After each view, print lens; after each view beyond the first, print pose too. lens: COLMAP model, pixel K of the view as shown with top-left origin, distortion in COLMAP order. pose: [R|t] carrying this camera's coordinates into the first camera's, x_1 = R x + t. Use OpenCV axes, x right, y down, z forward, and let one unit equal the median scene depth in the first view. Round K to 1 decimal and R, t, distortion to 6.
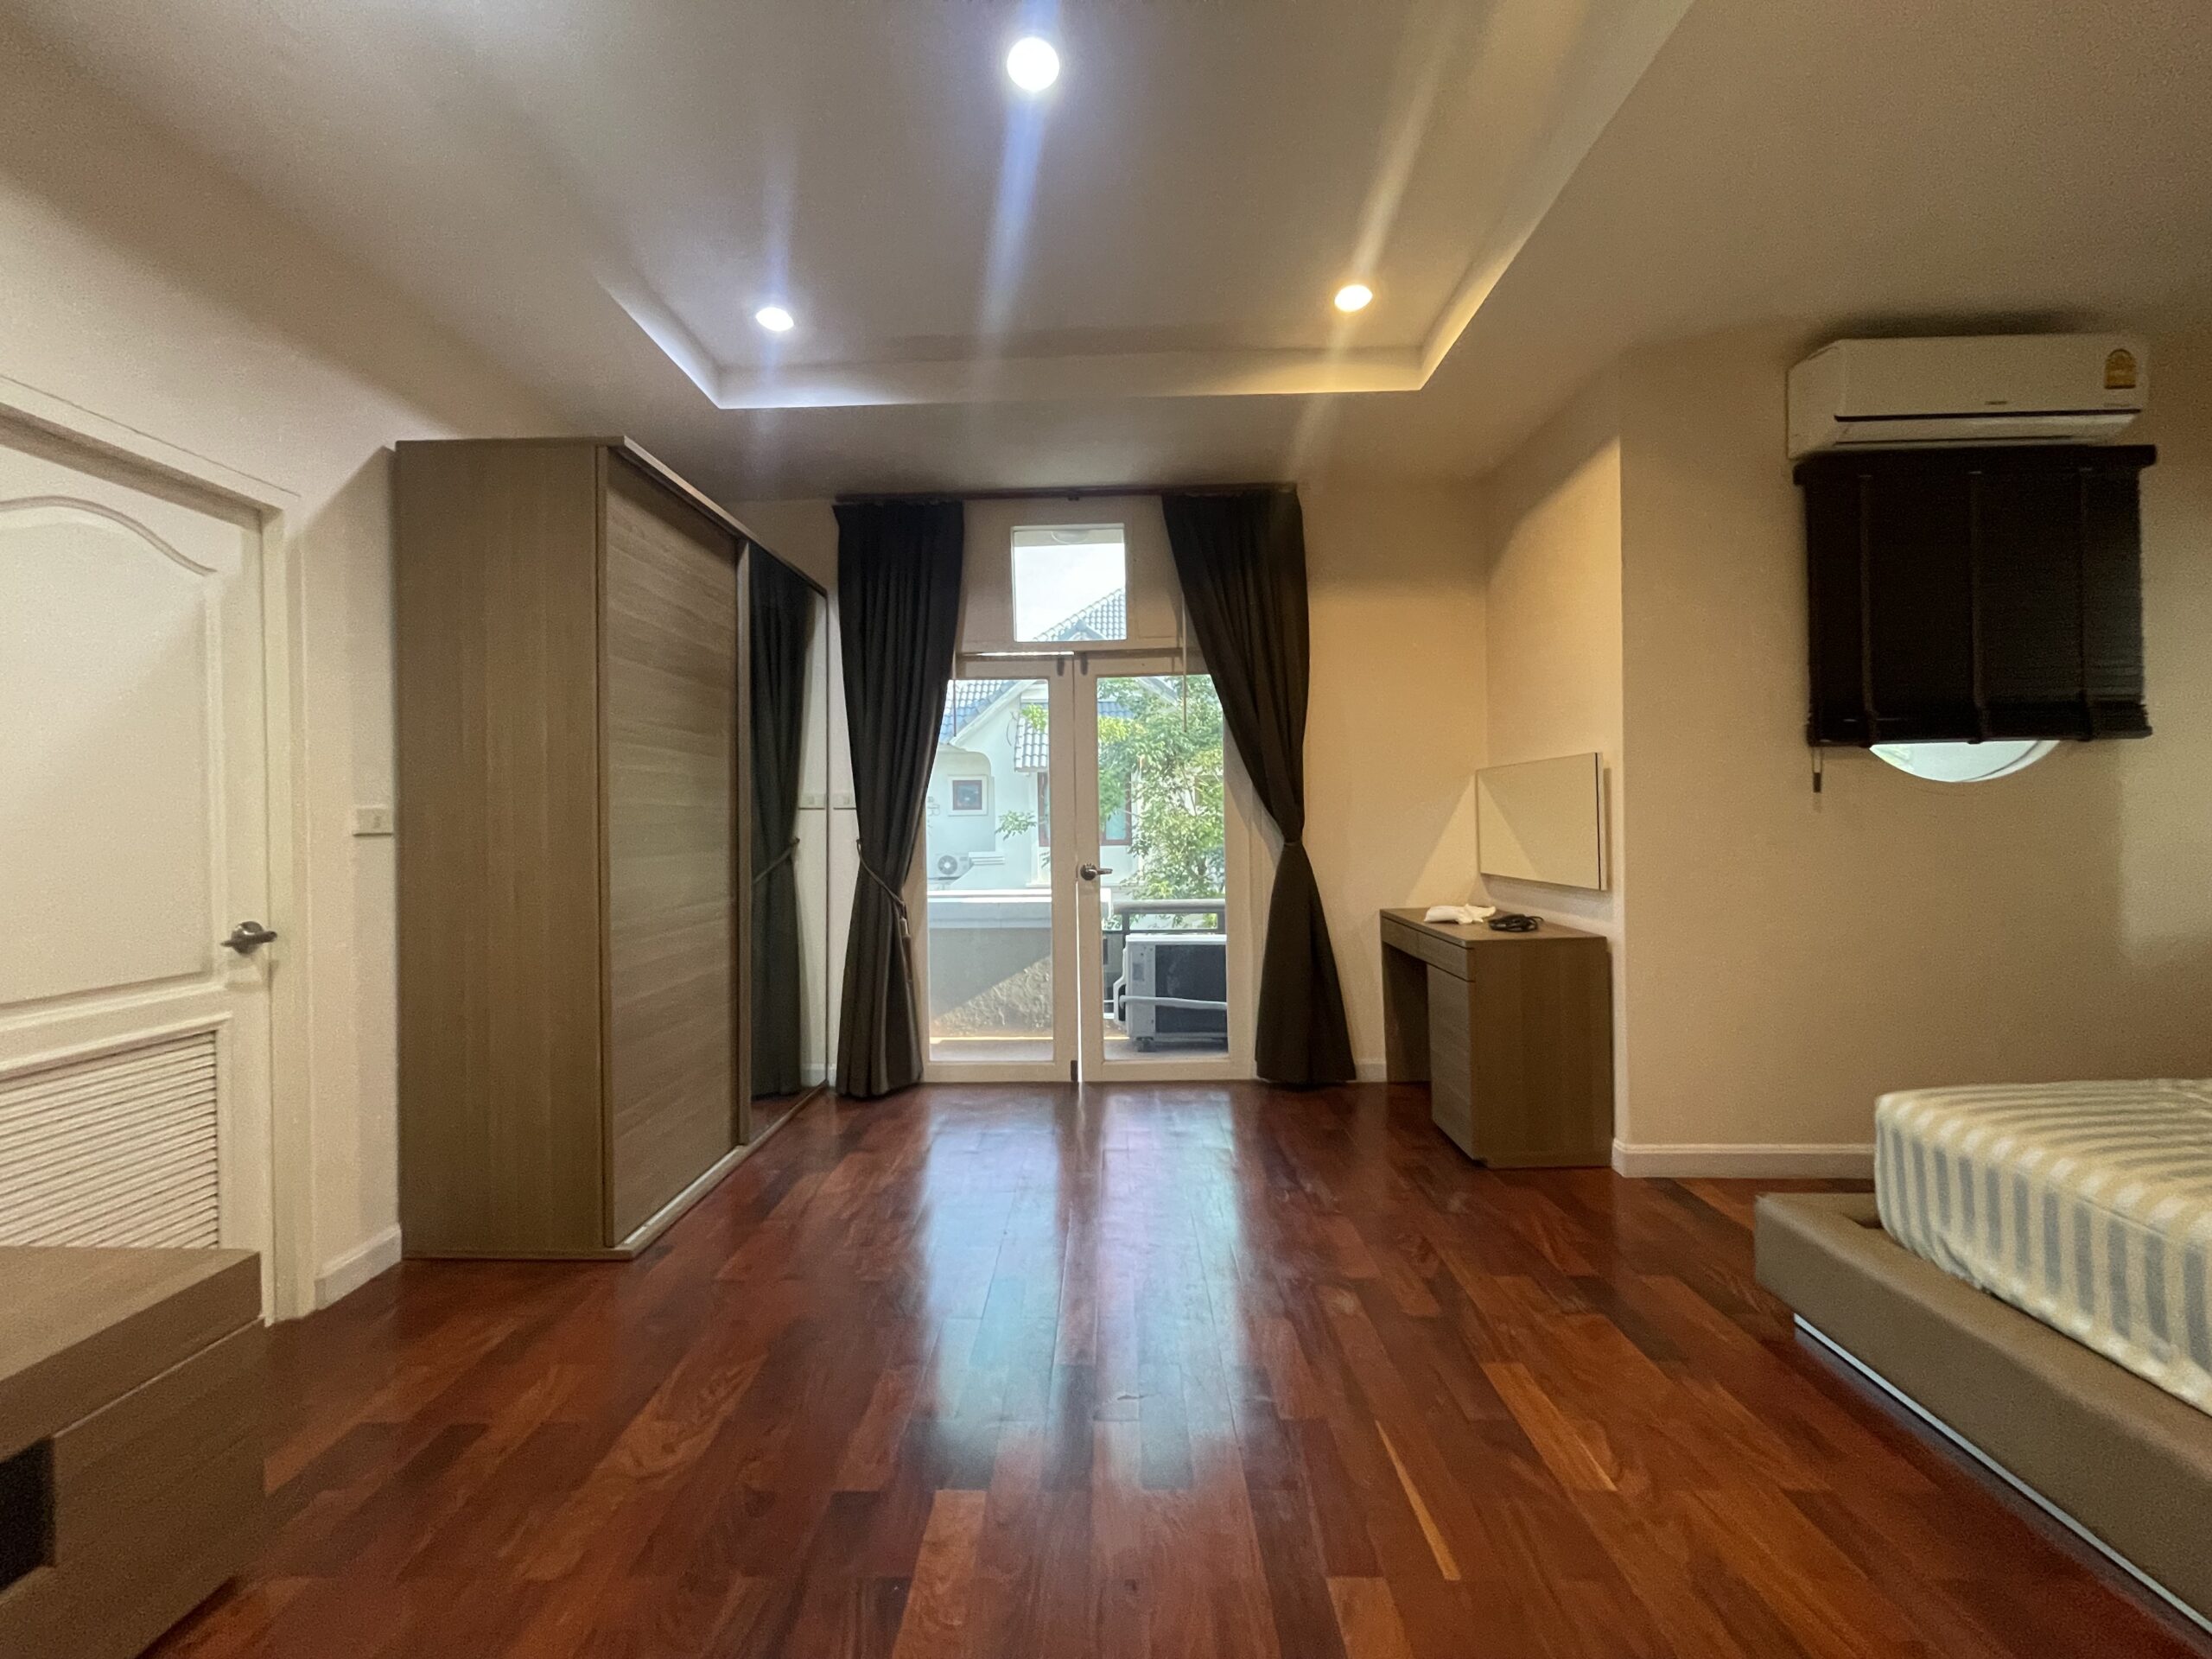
lens RADIAL K [[893.7, 0, 1101.8], [0, 893.7, 831.3], [0, 0, 1]] dist [0.001467, -0.000718]
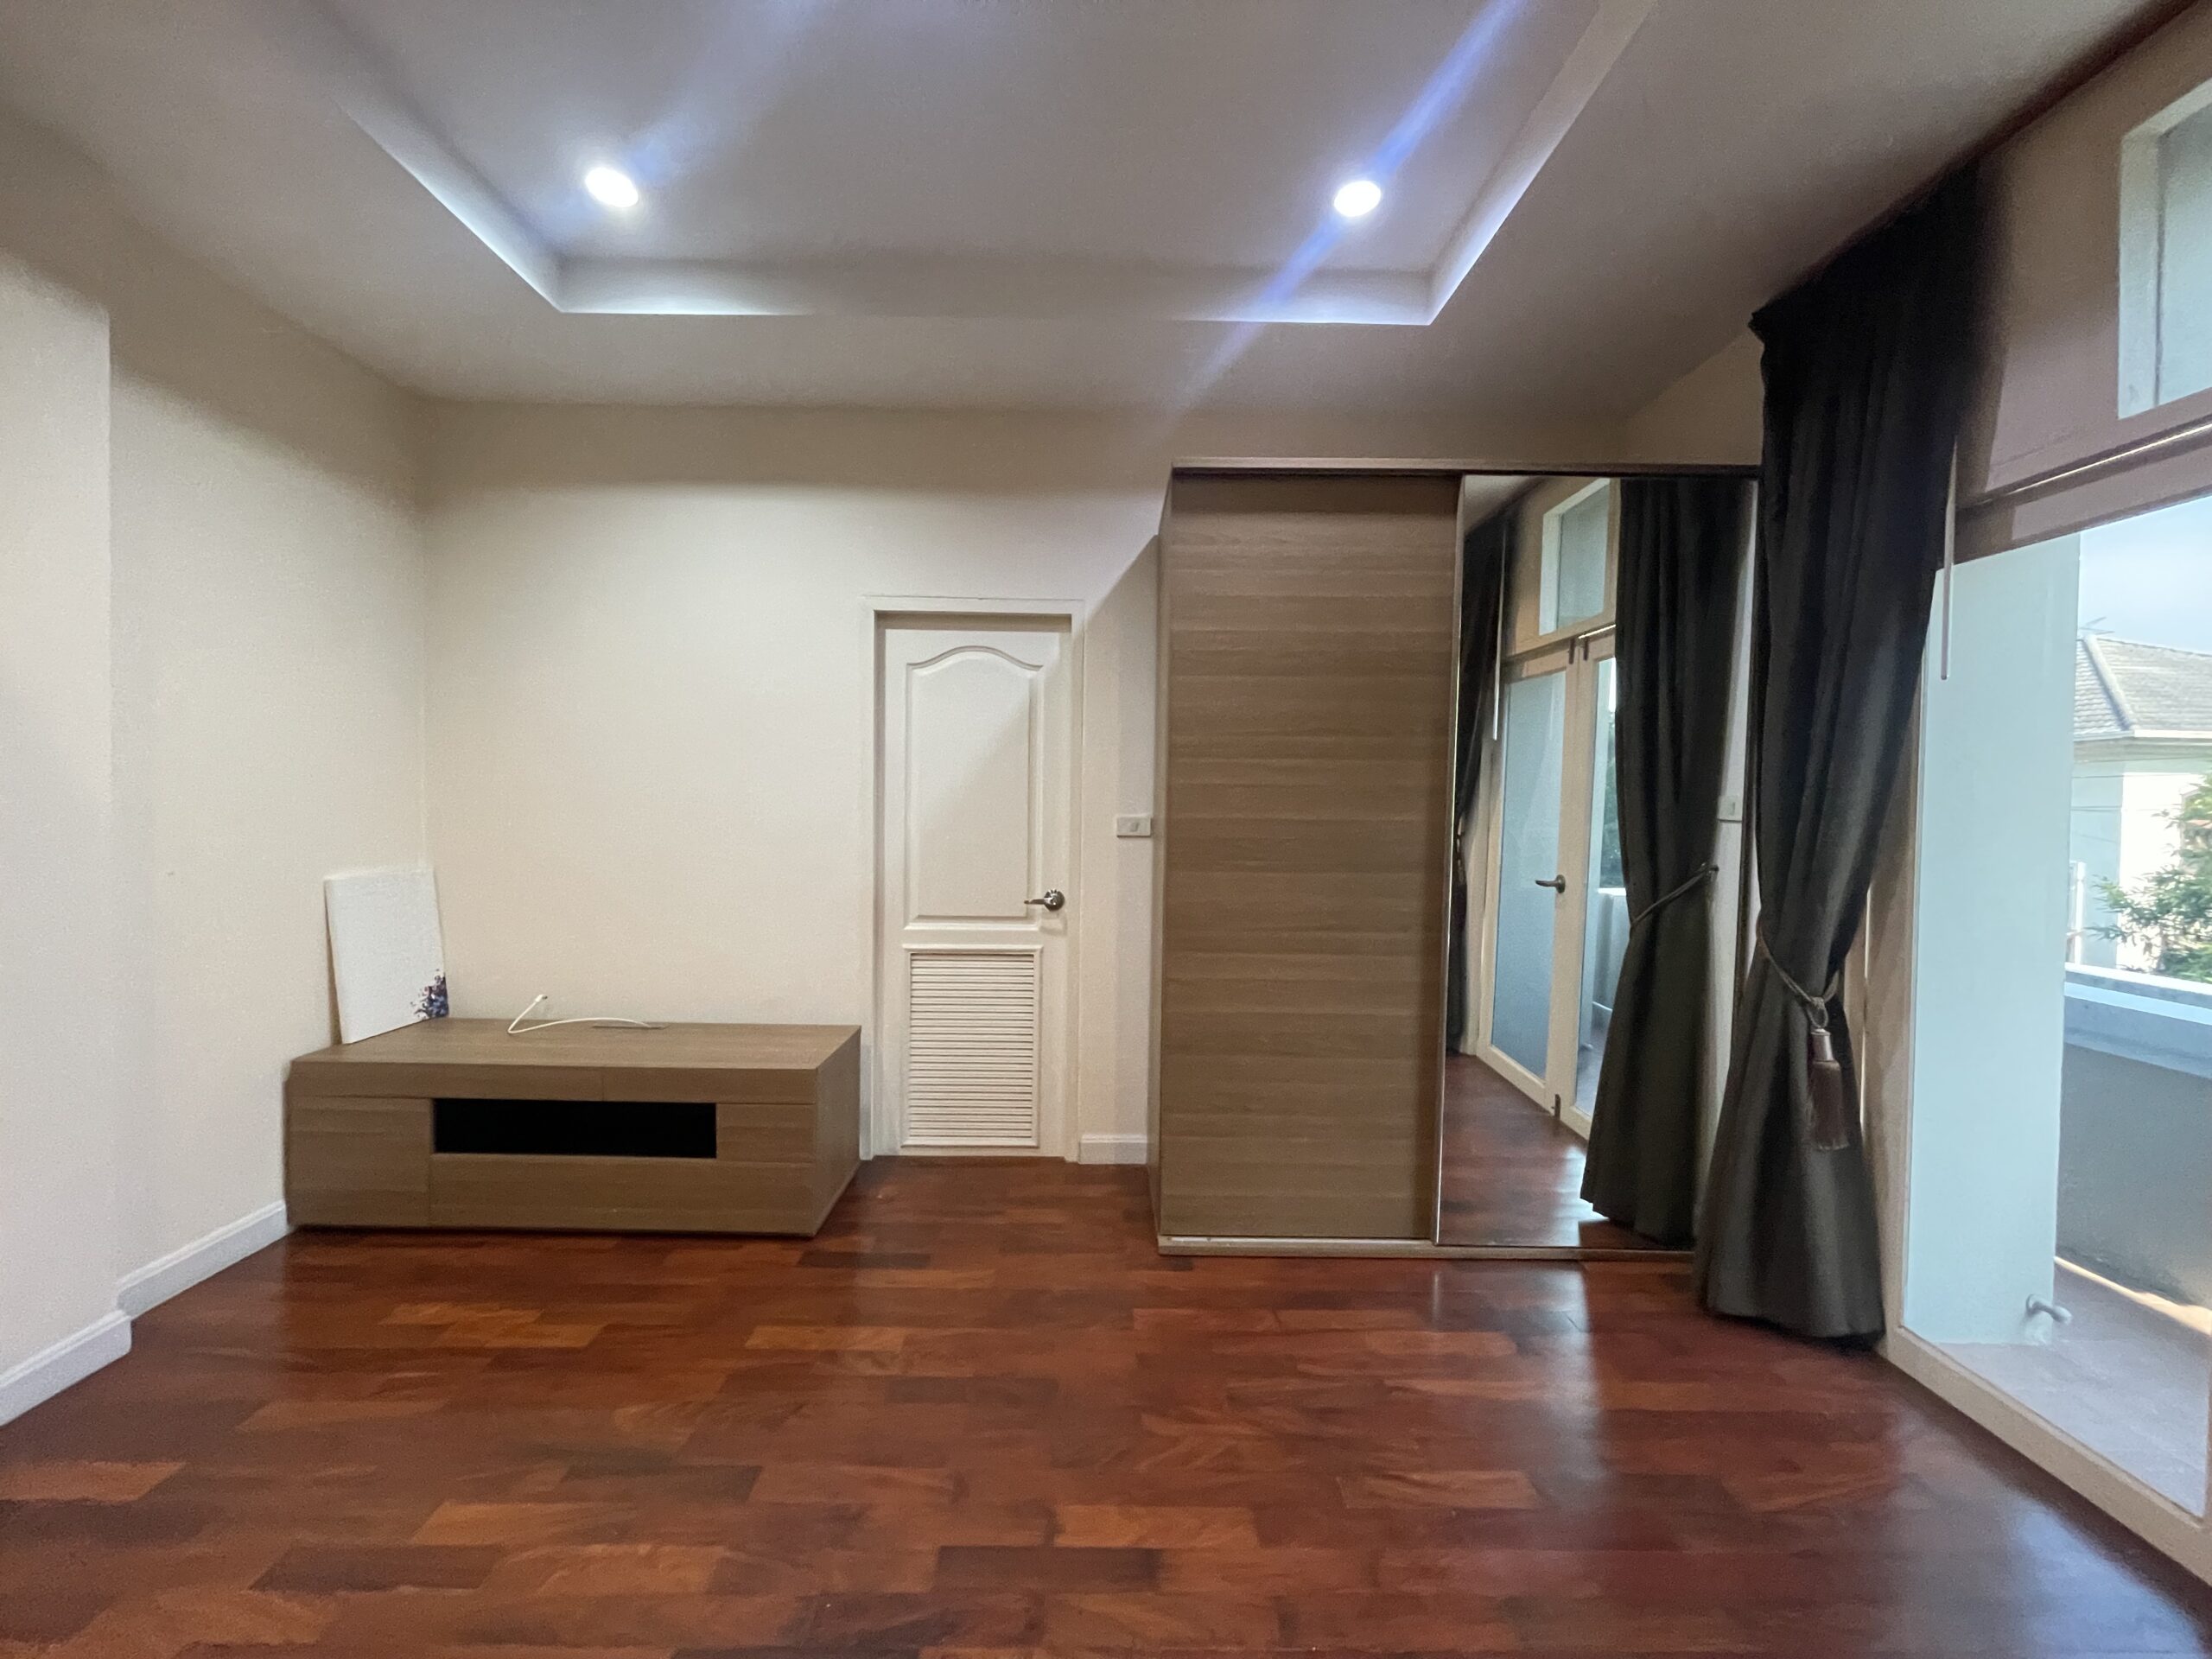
lens RADIAL K [[893.7, 0, 1104.0], [0, 893.7, 829.6], [0, 0, 1]] dist [0.001467, -0.000718]
pose [[0.030539, 0.037304, -0.998837, 0.424687], [-0.026642, 0.998979, 0.036495, -0.044527], [0.999178, 0.025497, 0.031502, 0.760981]]
